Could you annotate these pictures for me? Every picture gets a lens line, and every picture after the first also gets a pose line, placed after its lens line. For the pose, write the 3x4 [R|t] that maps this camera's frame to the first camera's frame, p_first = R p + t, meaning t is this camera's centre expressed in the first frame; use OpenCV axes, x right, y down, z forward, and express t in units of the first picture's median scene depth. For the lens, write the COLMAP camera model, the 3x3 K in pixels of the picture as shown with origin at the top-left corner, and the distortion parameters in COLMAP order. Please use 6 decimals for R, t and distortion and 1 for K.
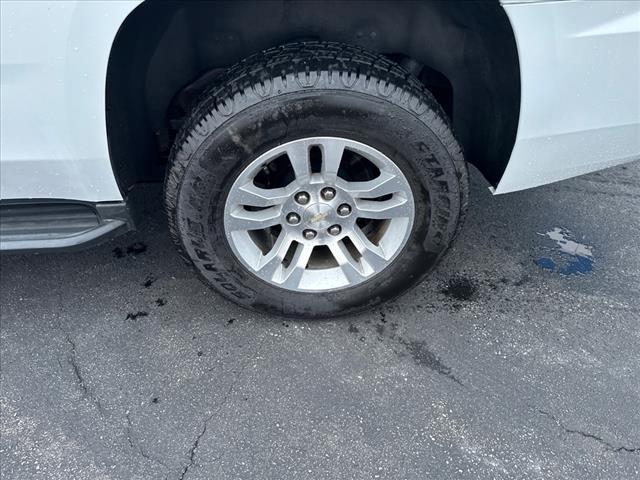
lens RADIAL K [[443.0, 0, 321.1], [0, 443.0, 228.0], [0, 0, 1]] dist [0.041547, -0.055300]
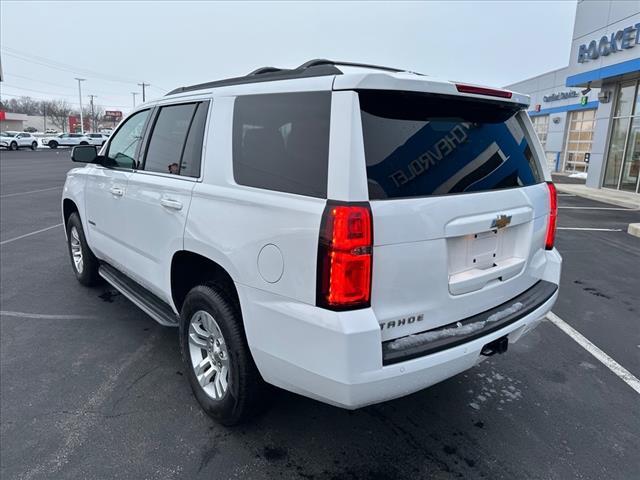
lens RADIAL K [[443.0, 0, 321.1], [0, 443.0, 228.0], [0, 0, 1]] dist [0.041547, -0.055300]
pose [[0.585942, 0.149519, -0.796440, 1.864892], [-0.490870, 0.847484, -0.202032, -0.346715], [0.644762, 0.509328, 0.569971, -0.169964]]
